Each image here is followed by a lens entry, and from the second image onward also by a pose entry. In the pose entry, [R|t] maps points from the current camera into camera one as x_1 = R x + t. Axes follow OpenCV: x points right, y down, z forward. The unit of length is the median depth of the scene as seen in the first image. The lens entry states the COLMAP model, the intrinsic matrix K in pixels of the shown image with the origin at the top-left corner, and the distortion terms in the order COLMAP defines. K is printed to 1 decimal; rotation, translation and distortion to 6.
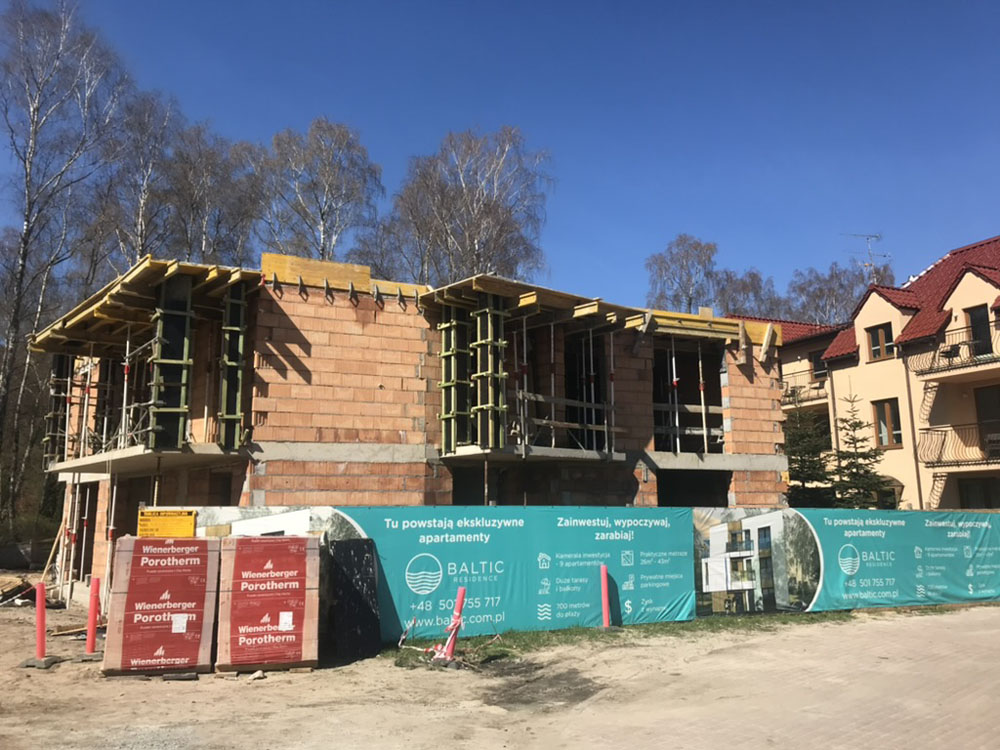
lens RADIAL K [[804.4, 0, 498.7], [0, 804.4, 373.4], [0, 0, 1]] dist [0.042483, -0.002632]
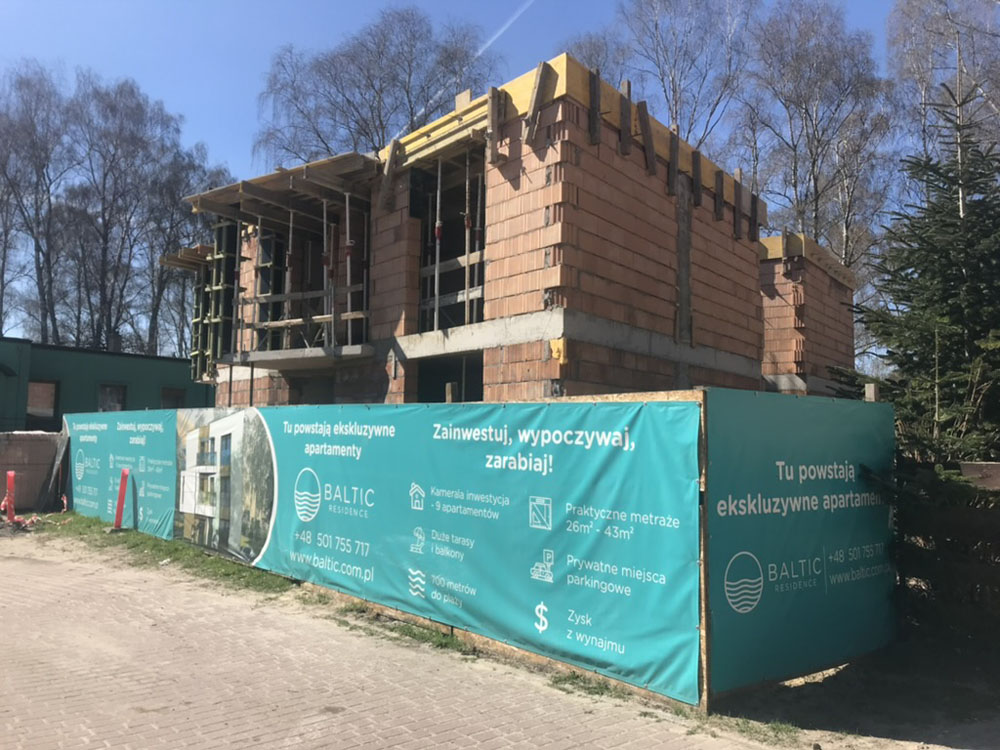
lens RADIAL K [[804.4, 0, 506.2], [0, 804.4, 373.5], [0, 0, 1]] dist [0.042483, -0.002632]
pose [[0.246146, -0.069347, -0.966749, 1.068808], [0.148991, 0.988289, -0.032957, 0.196928], [0.957713, -0.135925, 0.253596, 1.062089]]
